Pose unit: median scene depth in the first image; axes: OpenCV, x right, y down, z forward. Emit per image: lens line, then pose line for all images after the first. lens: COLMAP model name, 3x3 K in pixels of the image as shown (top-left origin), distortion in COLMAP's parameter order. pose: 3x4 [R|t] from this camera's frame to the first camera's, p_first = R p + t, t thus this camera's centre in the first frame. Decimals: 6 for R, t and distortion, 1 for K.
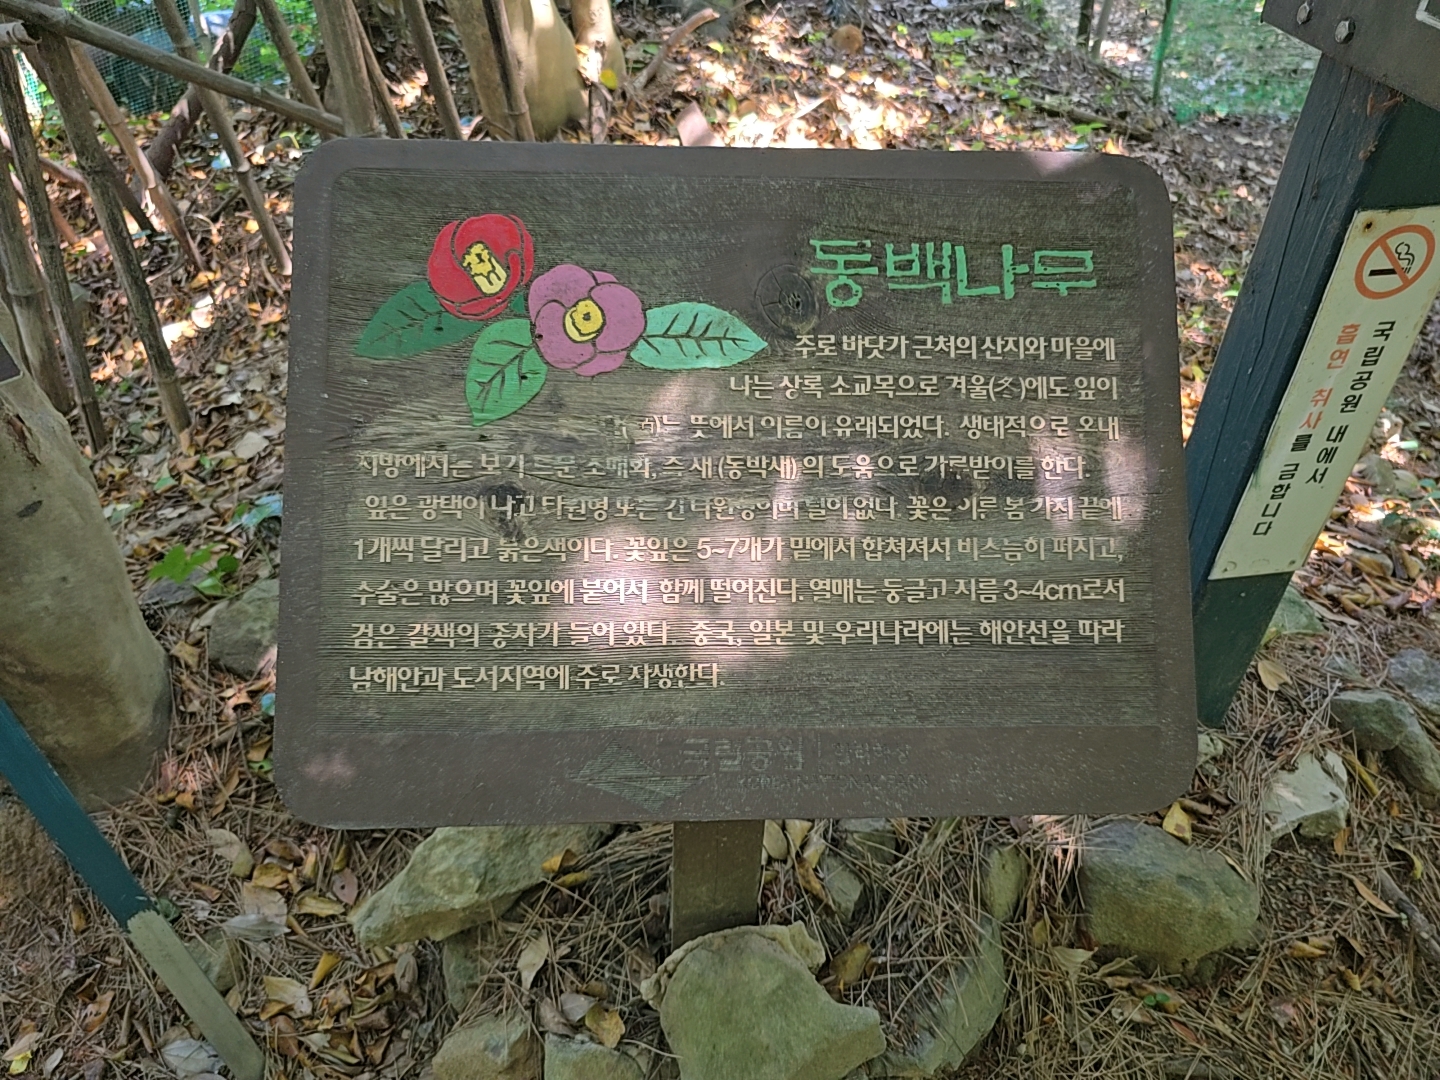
lens RADIAL K [[972.9, 0, 719.3], [0, 972.9, 536.6], [0, 0, 1]] dist [0.052780, -0.059342]
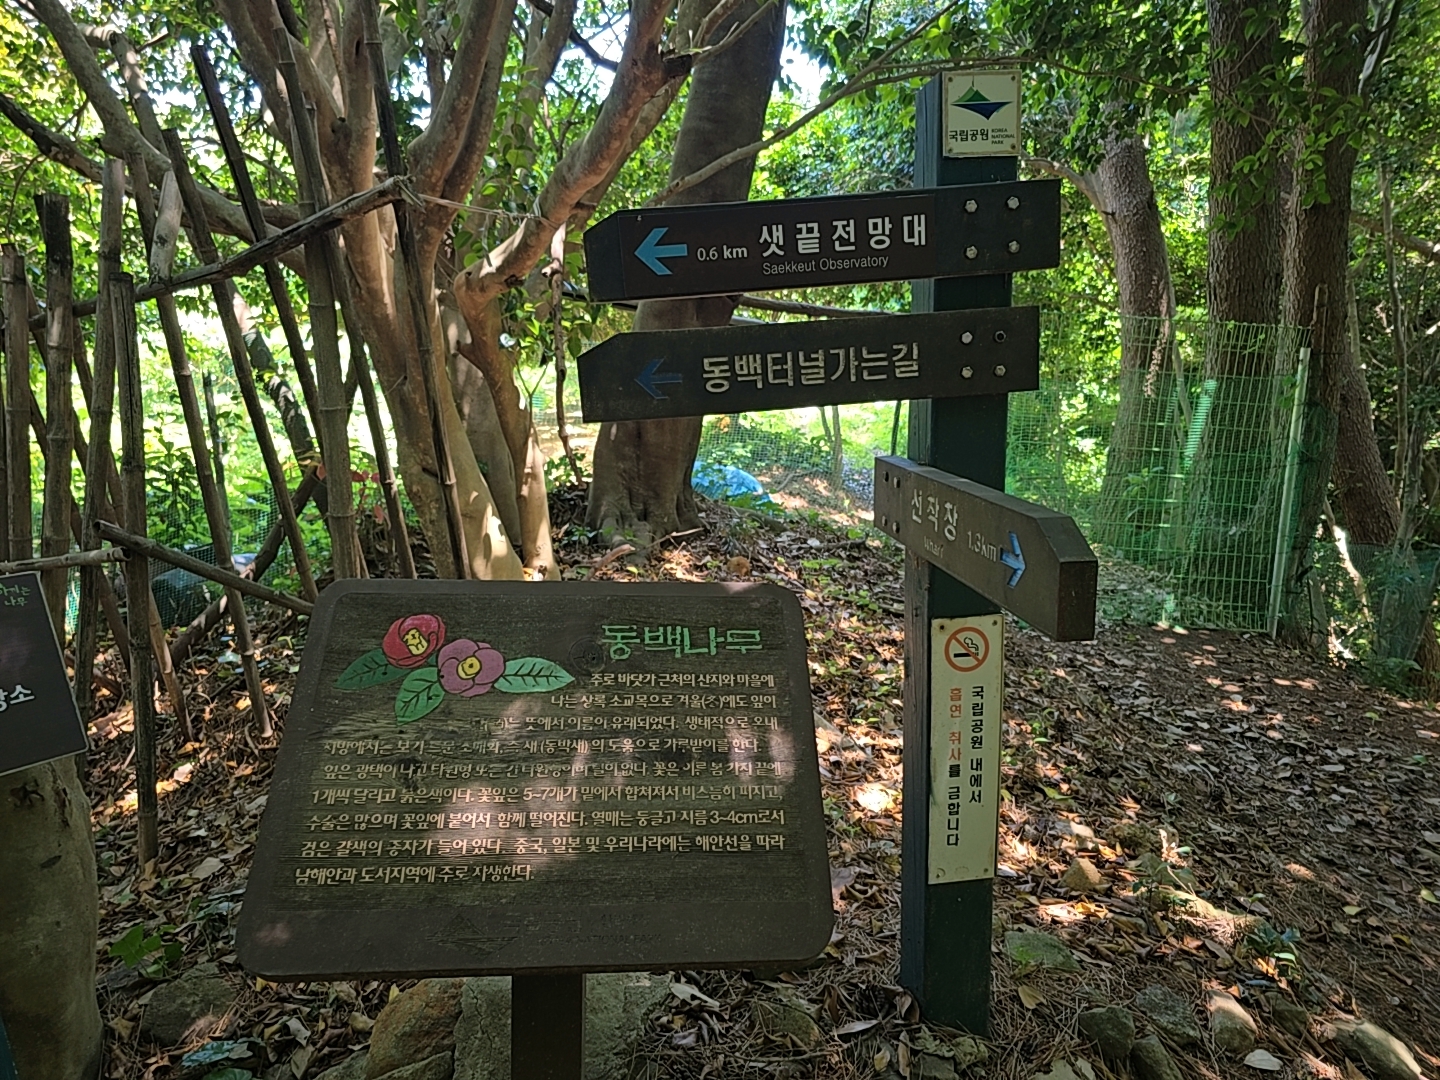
lens RADIAL K [[972.9, 0, 719.3], [0, 972.9, 536.6], [0, 0, 1]] dist [0.052780, -0.059342]
pose [[0.999086, -0.007050, 0.042171, 0.173988], [0.026968, 0.869281, -0.493582, 0.330875], [-0.033179, 0.494268, 0.868676, -0.480109]]
